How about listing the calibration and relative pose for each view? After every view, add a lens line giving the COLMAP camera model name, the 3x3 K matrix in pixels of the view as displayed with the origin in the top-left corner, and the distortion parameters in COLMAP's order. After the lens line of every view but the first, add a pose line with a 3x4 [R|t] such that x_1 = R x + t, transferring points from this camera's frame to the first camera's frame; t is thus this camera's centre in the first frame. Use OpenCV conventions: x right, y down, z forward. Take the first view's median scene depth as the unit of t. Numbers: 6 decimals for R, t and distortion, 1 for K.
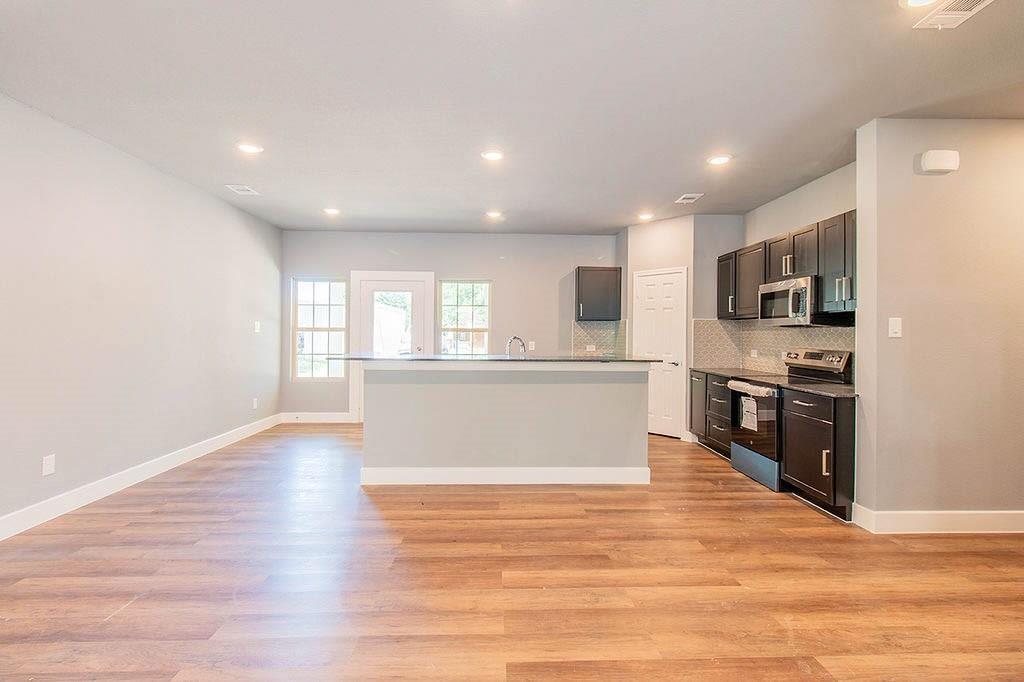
lens RADIAL K [[476.3, 0, 512.3], [0, 476.3, 337.6], [0, 0, 1]] dist [0.000942, 0.000126]
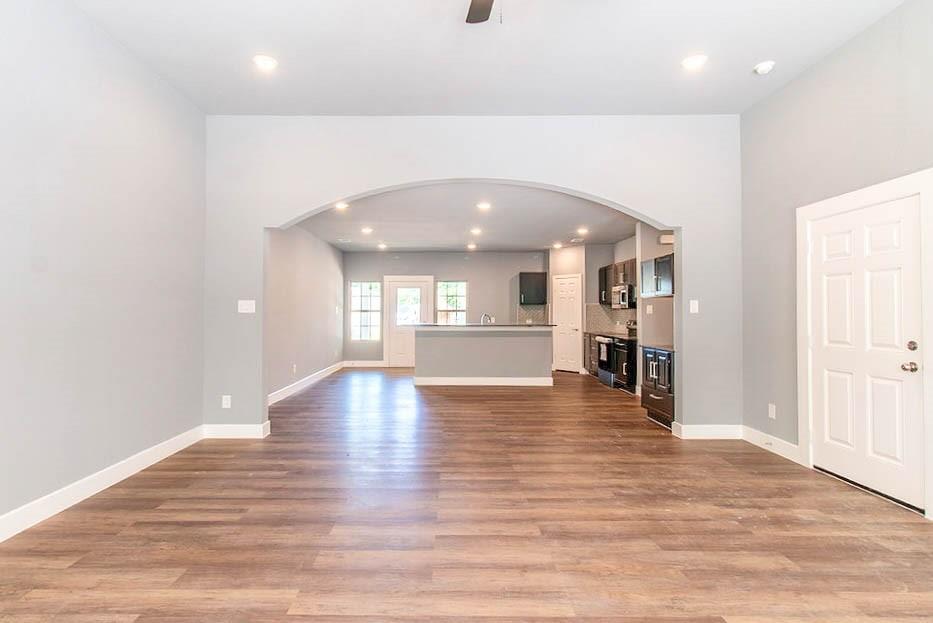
lens RADIAL K [[433.9, 0, 445.2], [0, 433.9, 308.6], [0, 0, 1]] dist [0.000942, 0.000126]
pose [[0.998083, -0.008740, -0.061262, -0.036066], [0.007849, 0.999860, -0.014767, -0.001355], [0.061383, 0.014258, 0.998012, -0.565892]]
